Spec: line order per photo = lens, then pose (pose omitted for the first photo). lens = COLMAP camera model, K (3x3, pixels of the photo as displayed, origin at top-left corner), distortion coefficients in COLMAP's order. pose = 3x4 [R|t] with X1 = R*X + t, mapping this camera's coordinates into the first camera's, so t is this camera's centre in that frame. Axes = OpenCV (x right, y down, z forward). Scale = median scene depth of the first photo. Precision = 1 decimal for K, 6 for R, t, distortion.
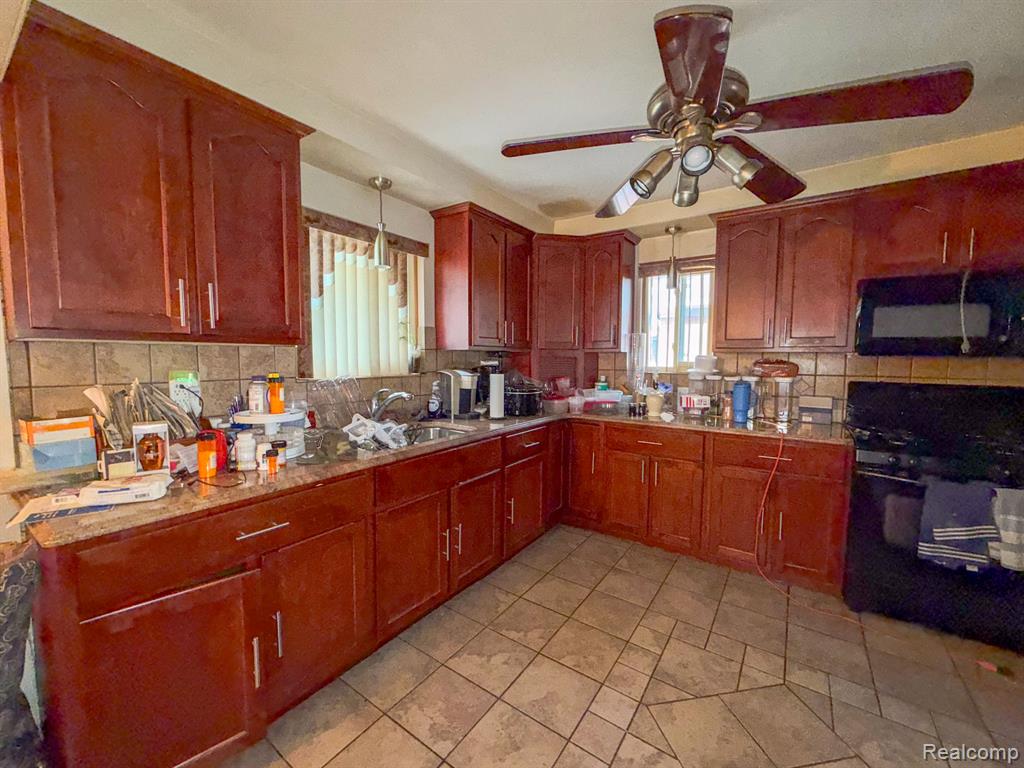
lens RADIAL K [[412.0, 0, 512.0], [0, 412.0, 384.0], [0, 0, 1]] dist [-0.000770, -0.000307]
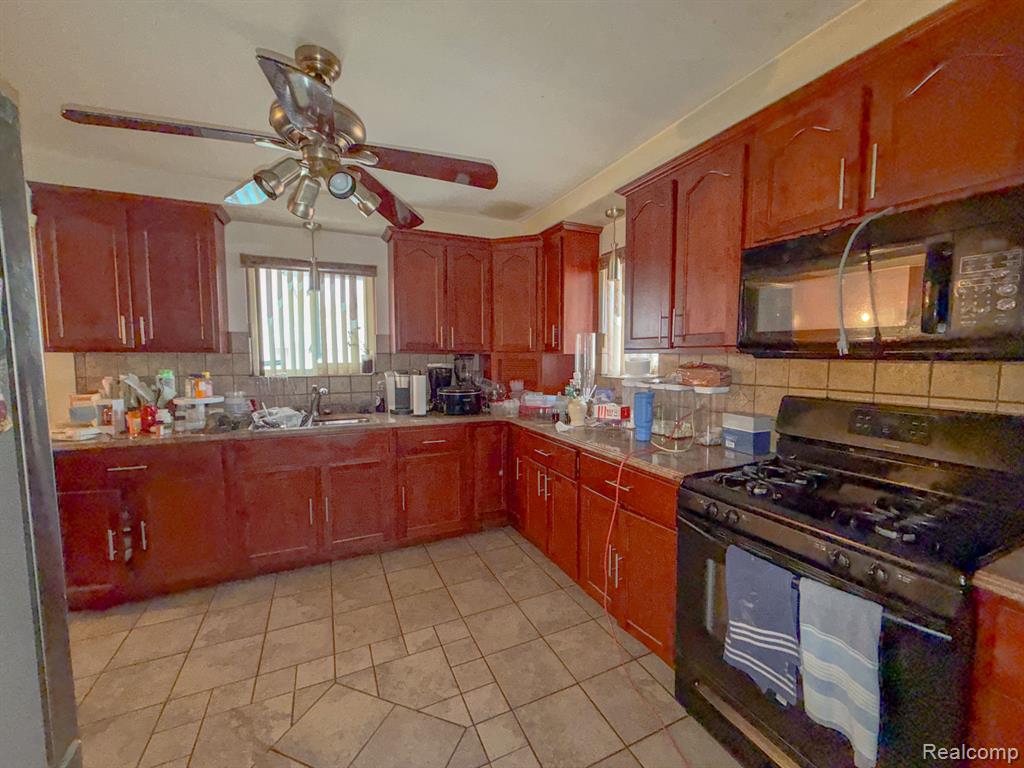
lens RADIAL K [[407.9, 0, 512.0], [0, 407.9, 384.0], [0, 0, 1]] dist [0.000577, 0.000167]
pose [[0.863726, 0.028310, -0.503166, 0.861396], [-0.028204, 0.999572, 0.007824, -0.019785], [0.503172, 0.007433, 0.864154, 0.205377]]
